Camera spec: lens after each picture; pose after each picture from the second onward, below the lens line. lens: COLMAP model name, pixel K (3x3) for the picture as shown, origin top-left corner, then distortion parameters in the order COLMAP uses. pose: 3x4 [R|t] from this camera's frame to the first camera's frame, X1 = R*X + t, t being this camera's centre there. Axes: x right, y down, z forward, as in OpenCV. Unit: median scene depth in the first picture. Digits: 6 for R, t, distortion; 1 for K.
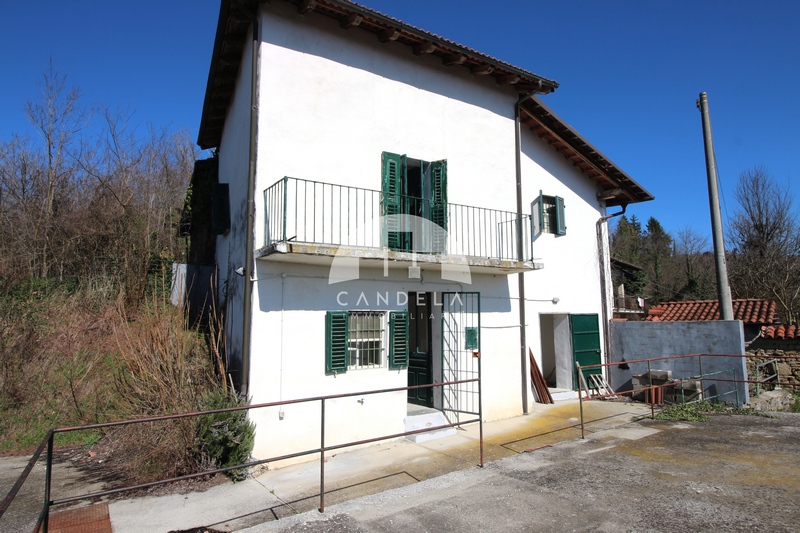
lens RADIAL K [[524.8, 0, 400.0], [0, 524.8, 266.5], [0, 0, 1]] dist [0.000132, 0.000255]
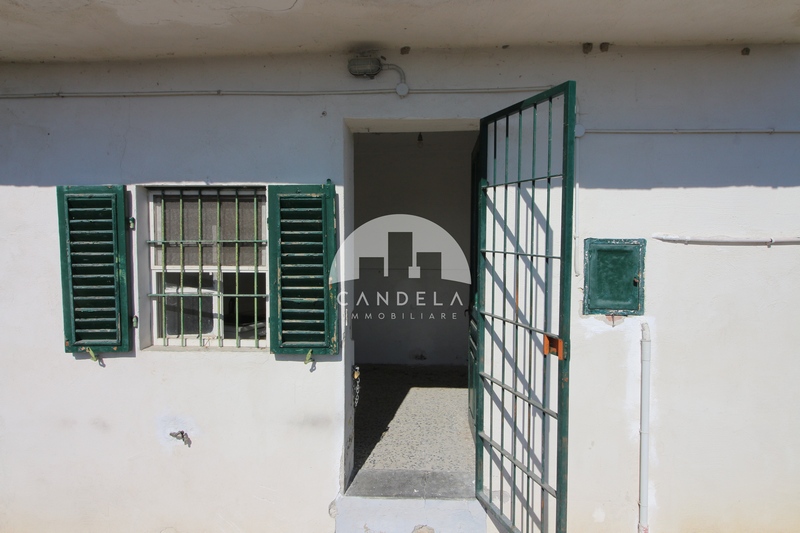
lens RADIAL K [[524.8, 0, 400.0], [0, 524.8, 266.5], [0, 0, 1]] dist [0.000132, 0.000255]
pose [[0.776484, 0.034155, -0.629210, 0.254032], [0.055117, 0.991021, 0.121814, 0.101024], [0.627721, -0.129267, 0.767630, 0.799703]]
